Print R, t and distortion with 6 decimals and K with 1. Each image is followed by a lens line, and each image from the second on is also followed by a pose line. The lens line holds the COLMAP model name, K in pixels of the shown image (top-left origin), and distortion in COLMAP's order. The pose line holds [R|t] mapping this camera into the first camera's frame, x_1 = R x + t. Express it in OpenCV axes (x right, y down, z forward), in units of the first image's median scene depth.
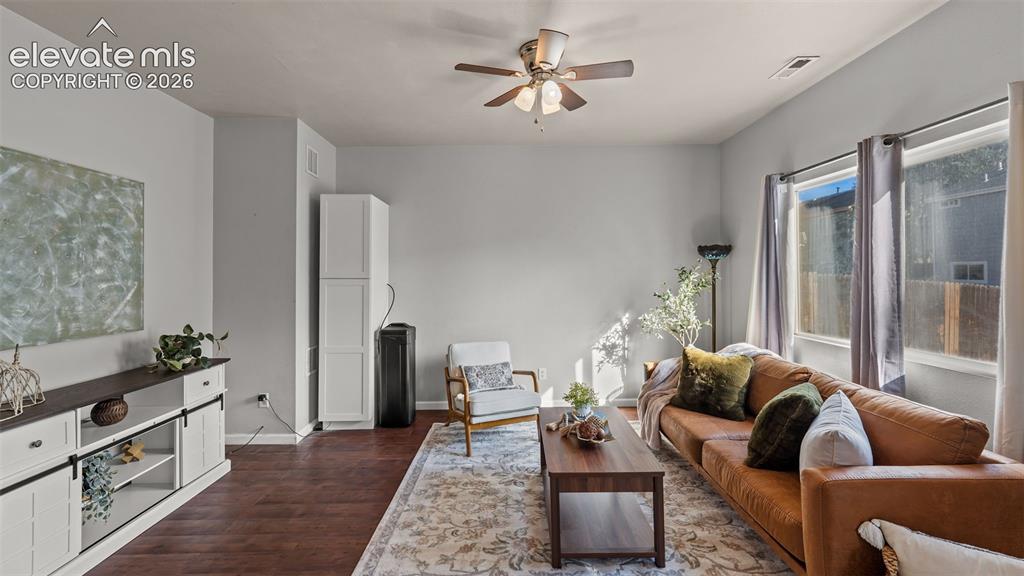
lens RADIAL K [[409.8, 0, 514.8], [0, 409.8, 273.0], [0, 0, 1]] dist [0.000724, -0.000028]
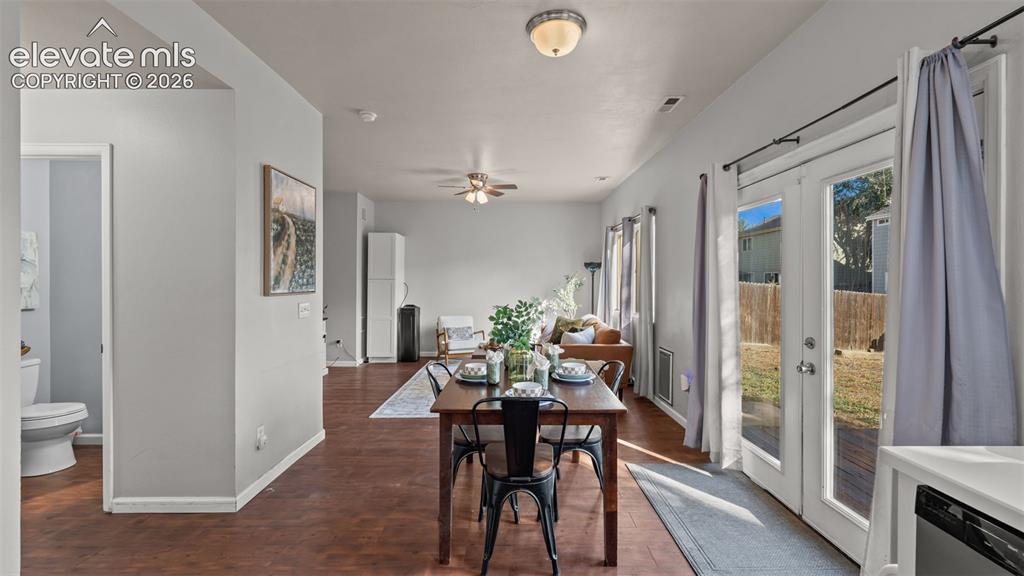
lens RADIAL K [[414.1, 0, 510.7], [0, 414.1, 282.9], [0, 0, 1]] dist [0.000317, -0.000350]
pose [[0.999711, 0.010463, -0.021661, 0.197670], [-0.010359, 0.999934, 0.004885, 0.015272], [0.021711, -0.004659, 0.999753, -0.822132]]
